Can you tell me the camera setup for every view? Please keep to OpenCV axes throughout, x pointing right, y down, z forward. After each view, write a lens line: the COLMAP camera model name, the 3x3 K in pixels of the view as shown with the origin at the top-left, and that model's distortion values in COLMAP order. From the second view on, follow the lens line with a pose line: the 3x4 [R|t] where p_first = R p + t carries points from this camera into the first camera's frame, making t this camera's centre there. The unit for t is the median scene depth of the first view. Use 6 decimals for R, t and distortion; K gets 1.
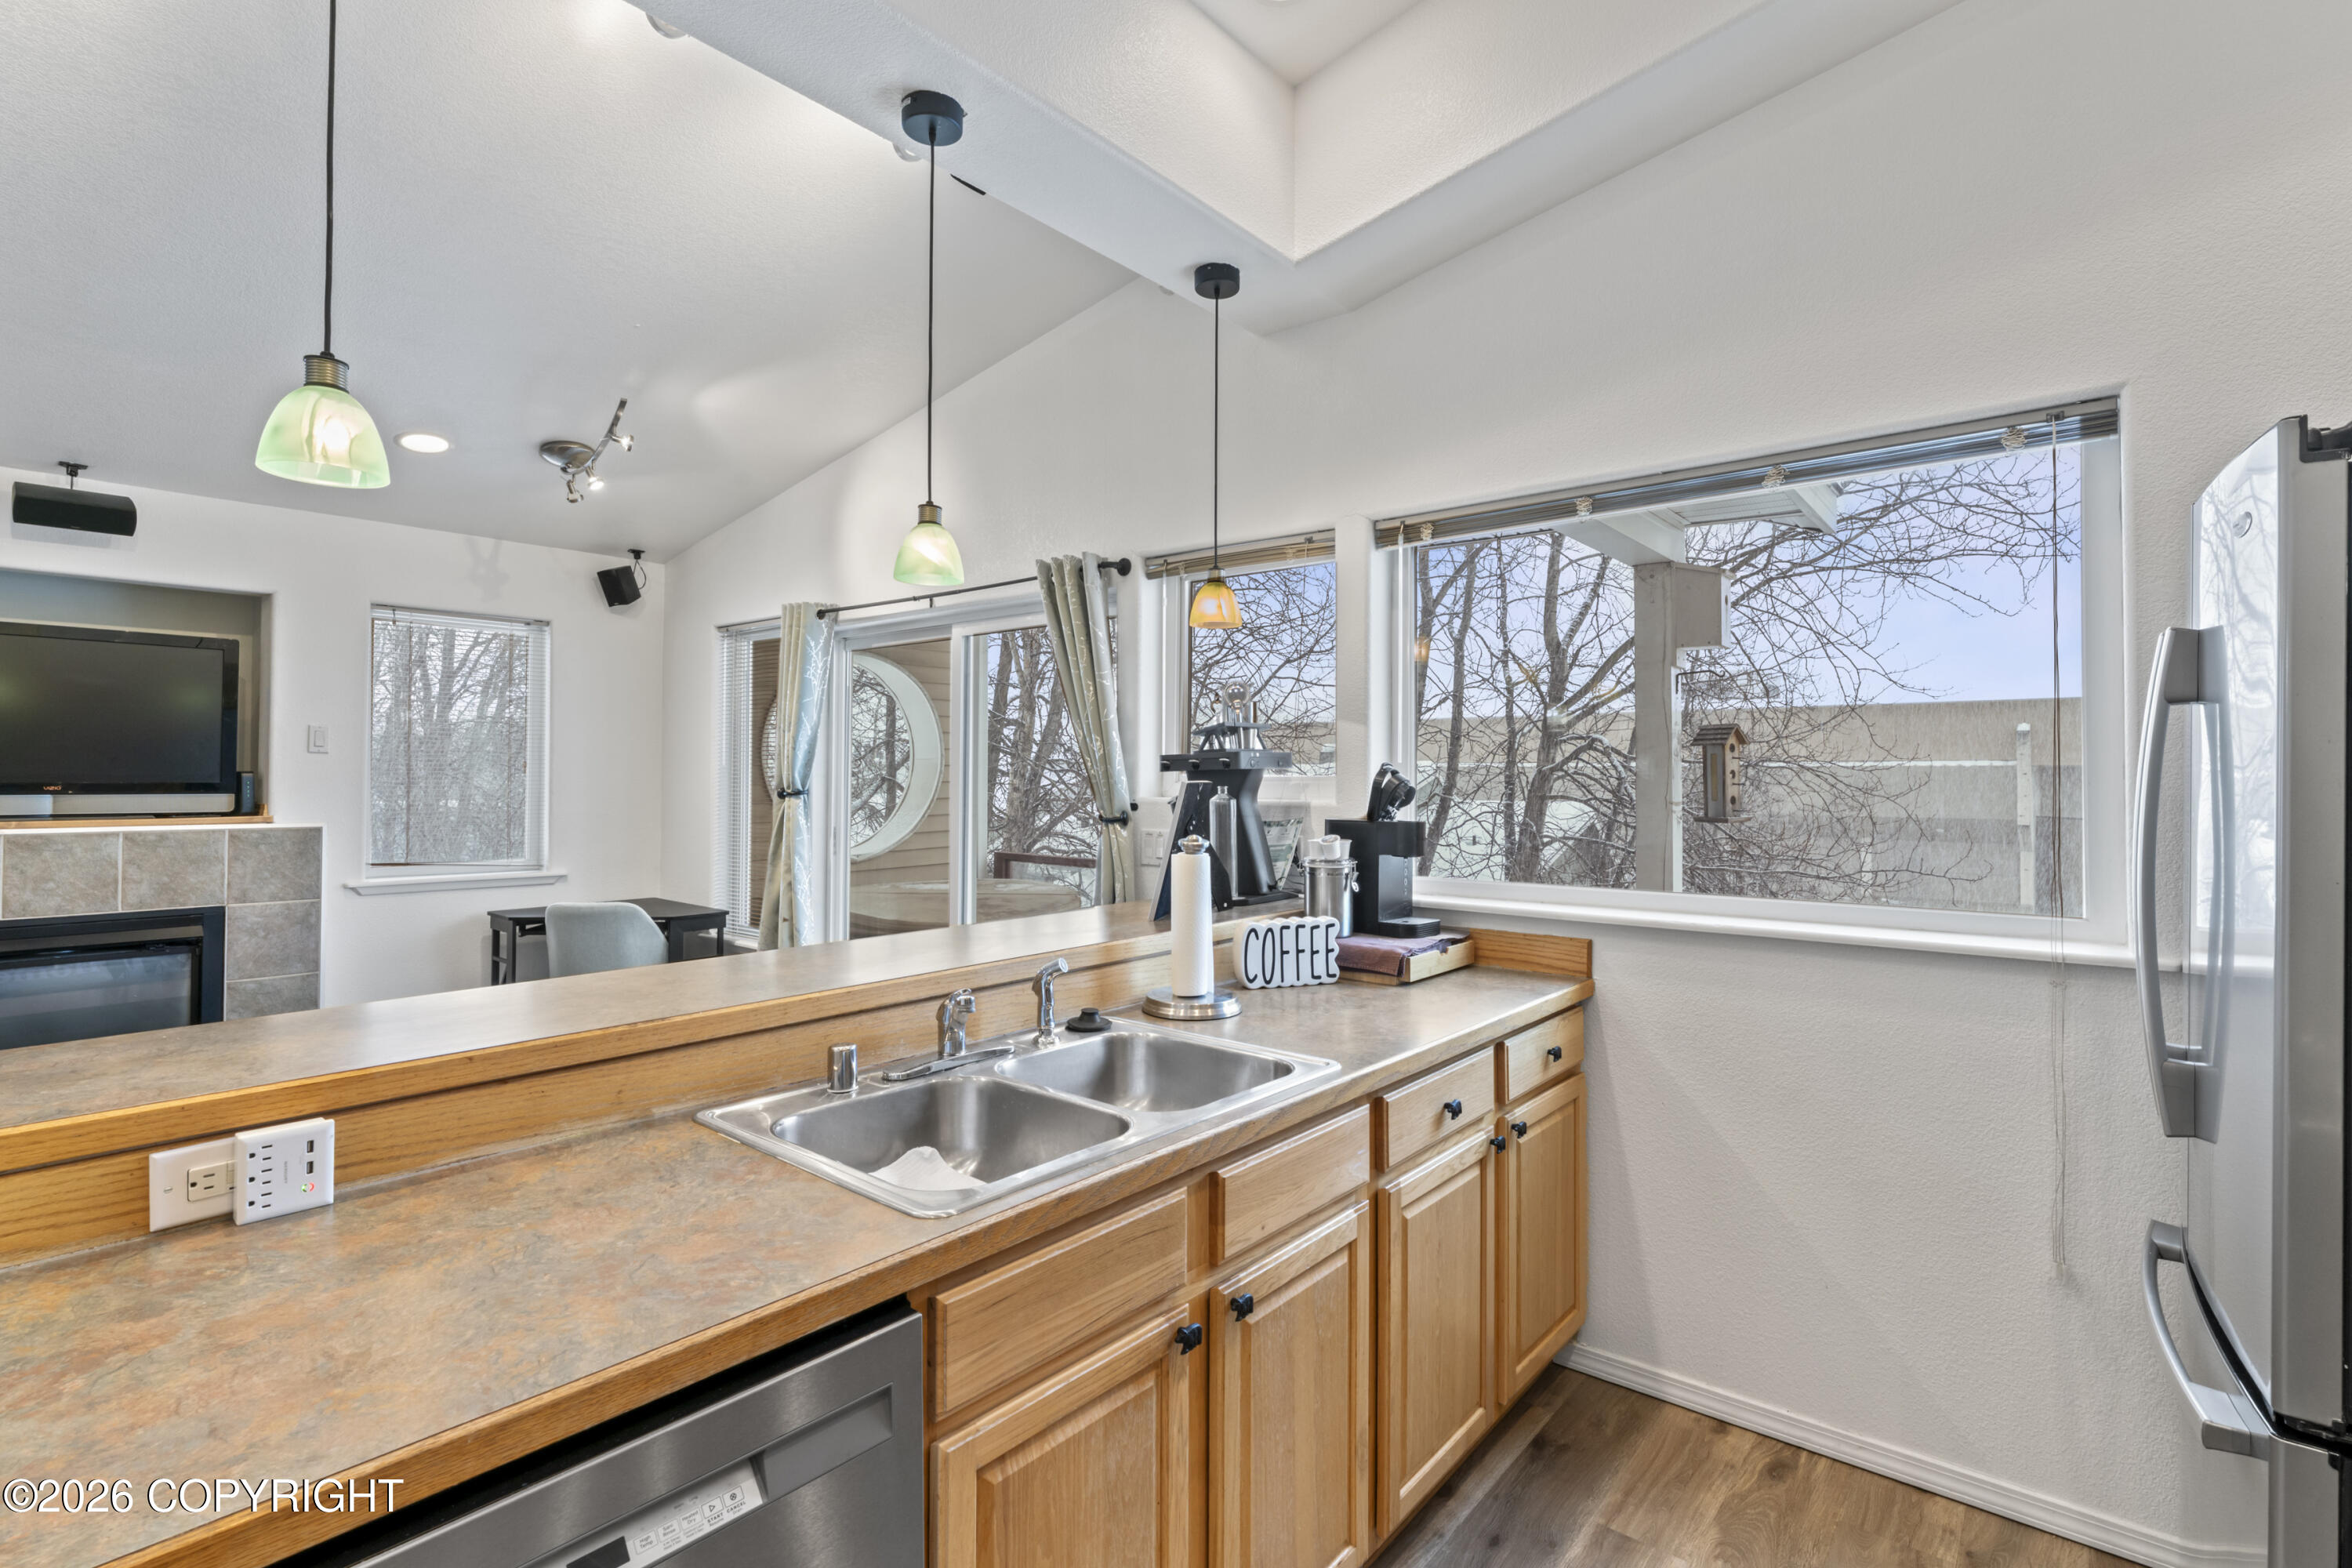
lens RADIAL K [[1096.8, 0, 1180.9], [0, 1096.8, 759.5], [0, 0, 1]] dist [-0.002005, 0.001220]
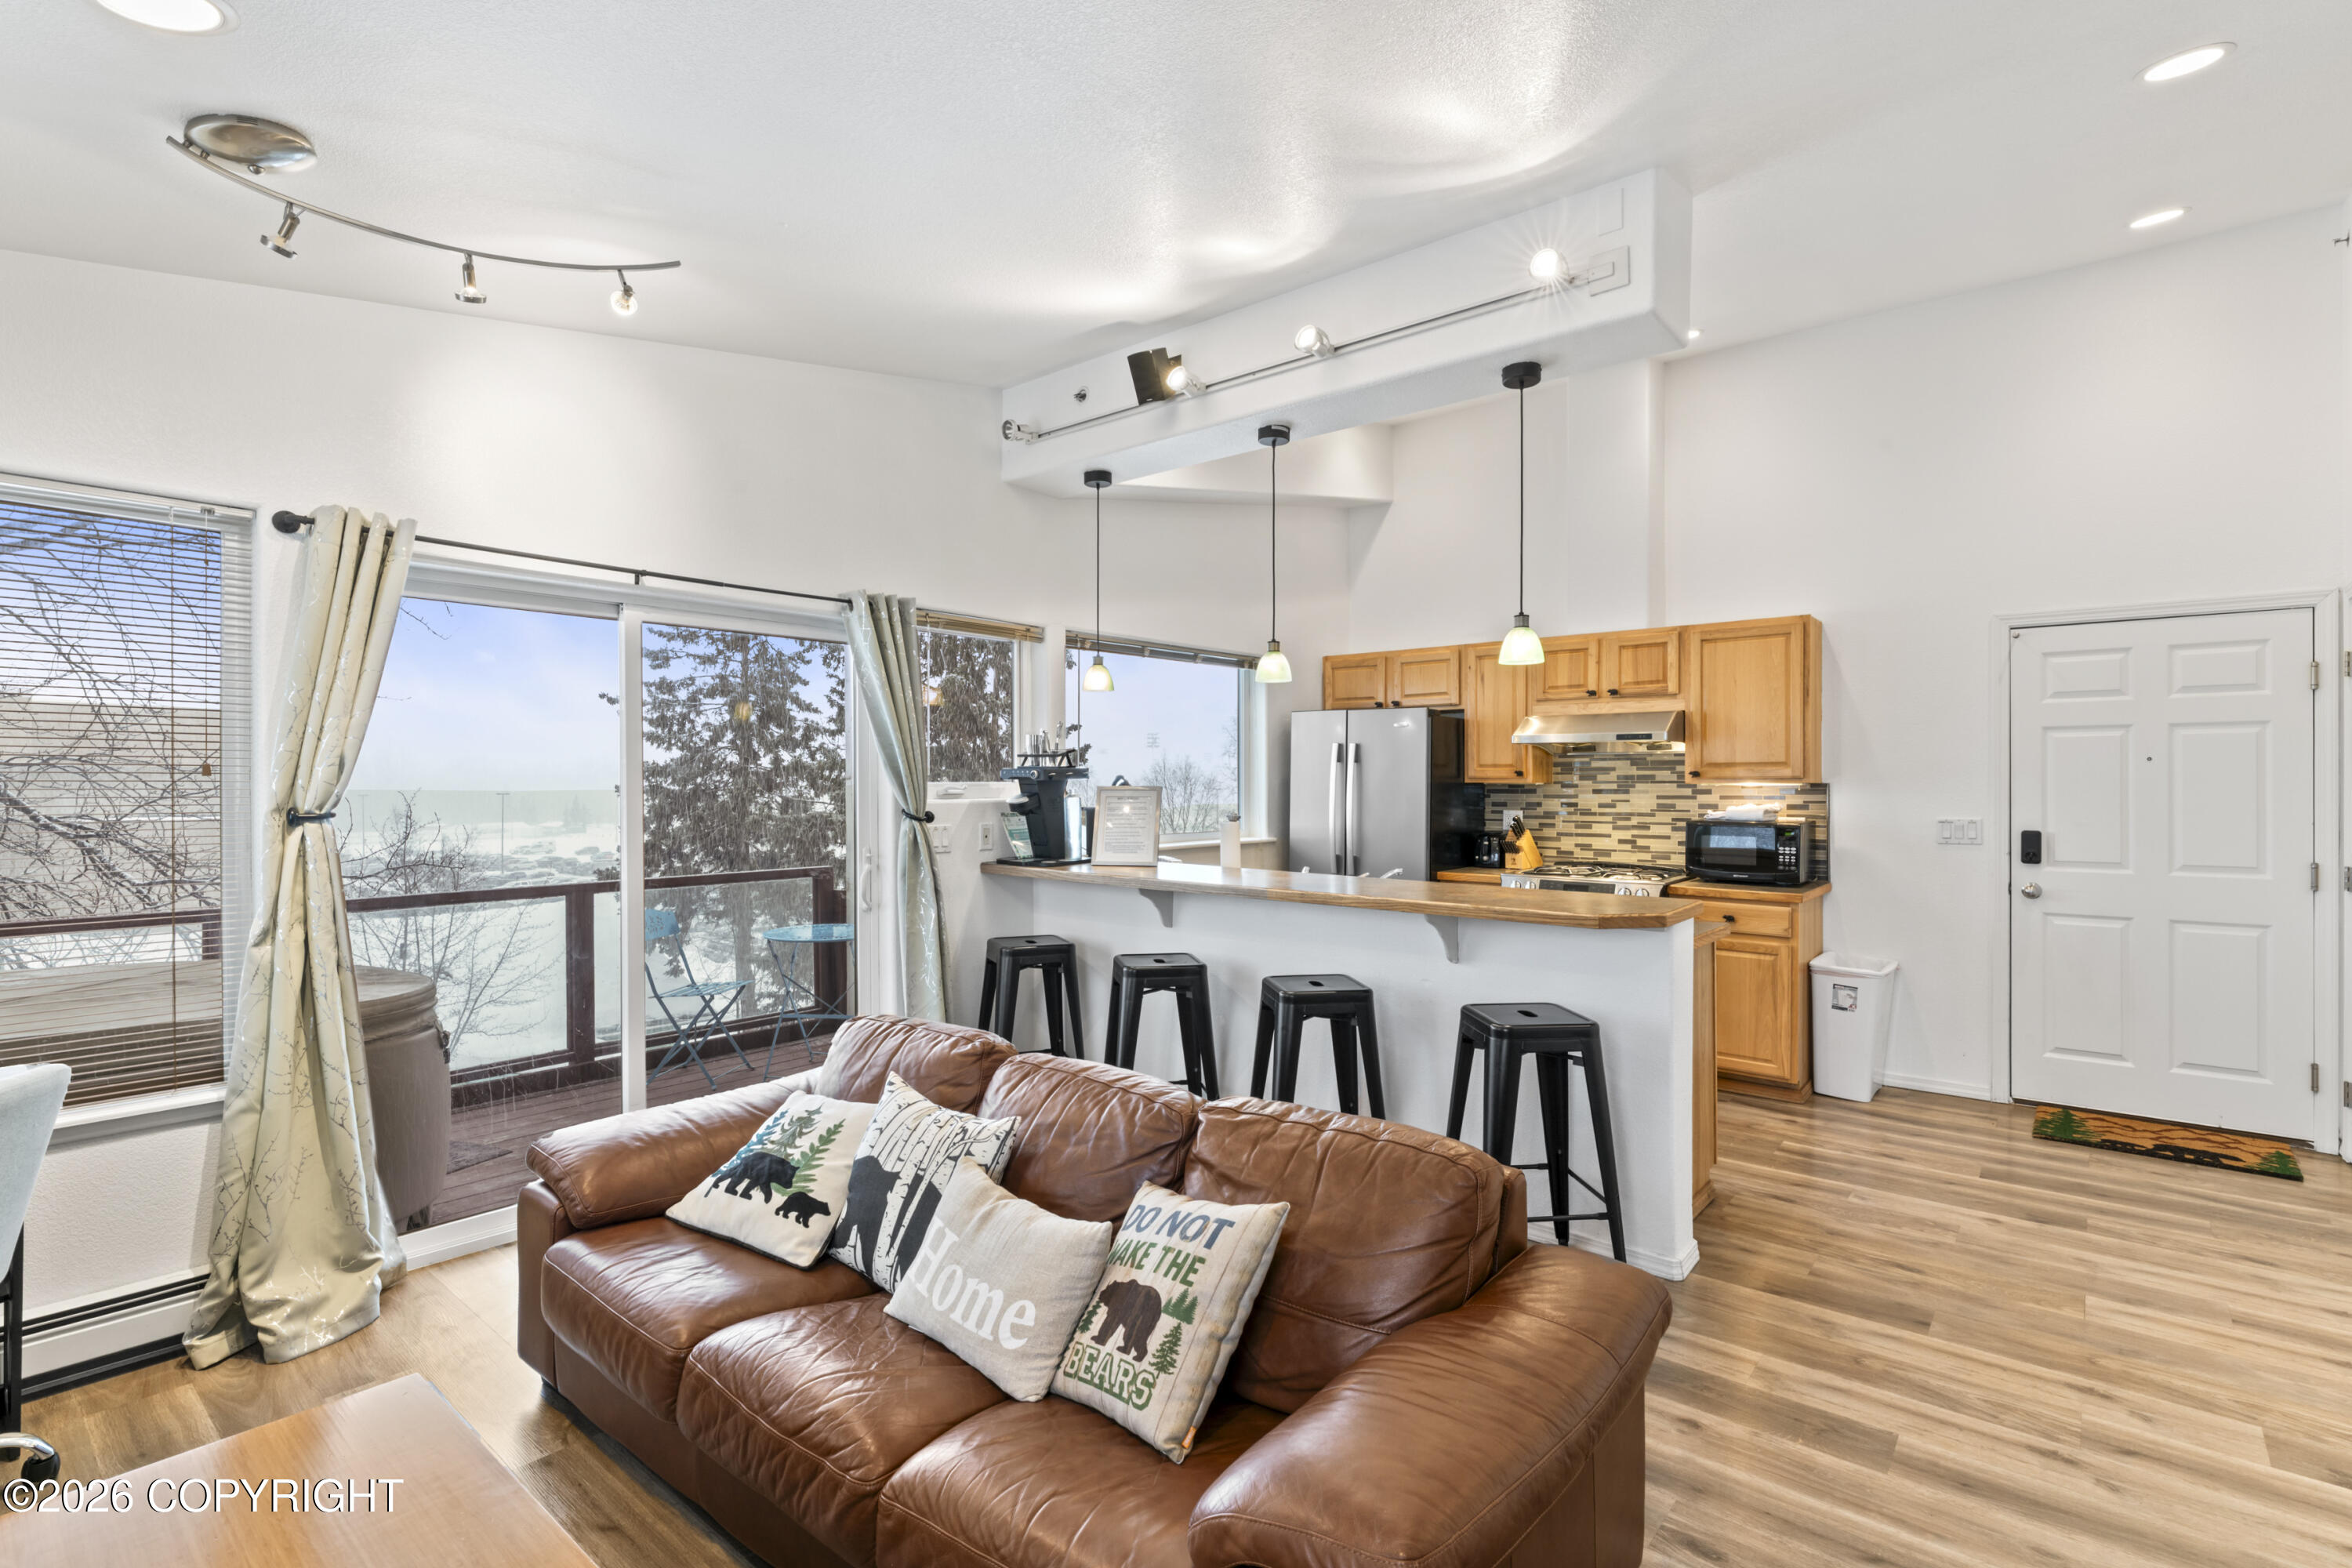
lens RADIAL K [[1096.8, 0, 1179.6], [0, 1096.8, 784.9], [0, 0, 1]] dist [-0.002005, 0.001220]
pose [[0.004777, -0.009118, 0.999947, -1.587736], [-0.015876, 0.999832, 0.009193, 0.000546], [-0.999863, -0.015919, 0.004632, 0.861749]]
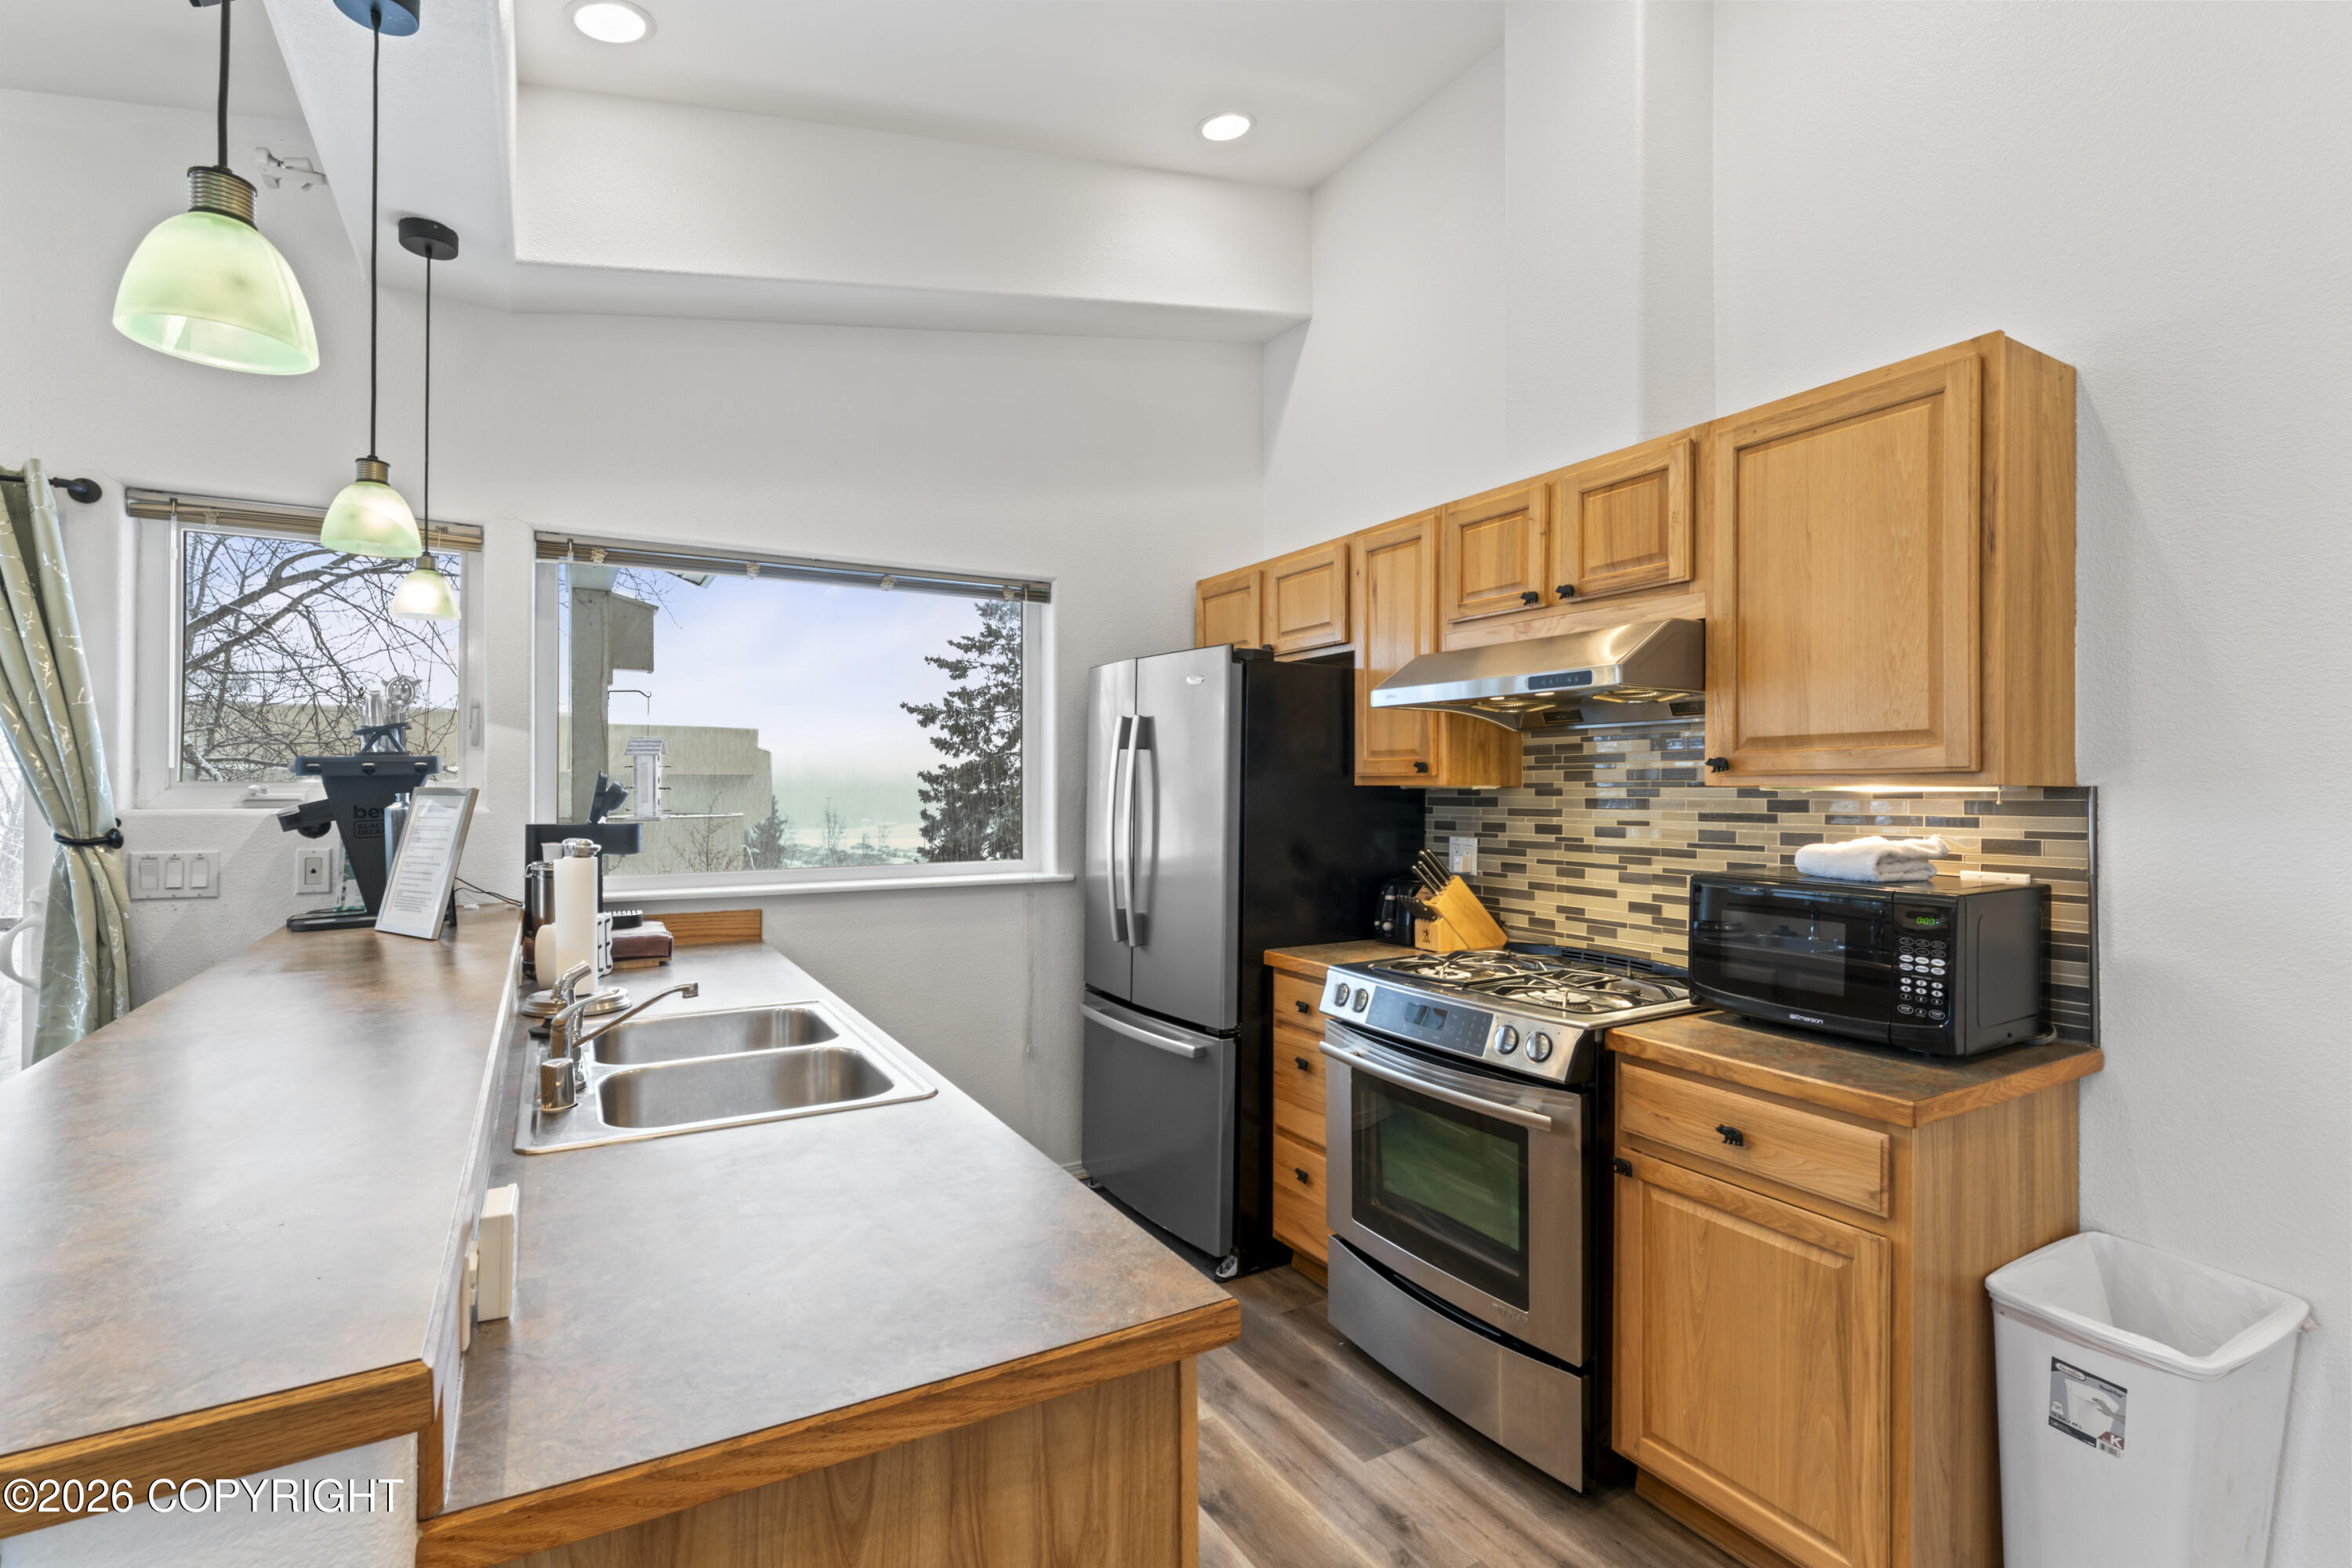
lens RADIAL K [[1096.8, 0, 1175.0], [0, 1096.8, 779.7], [0, 0, 1]] dist [-0.002005, 0.001220]
pose [[0.342757, 0.002502, 0.939421, -0.607046], [-0.016014, 0.999867, 0.003180, 0.000438], [-0.939287, -0.016134, 0.342752, 0.097464]]
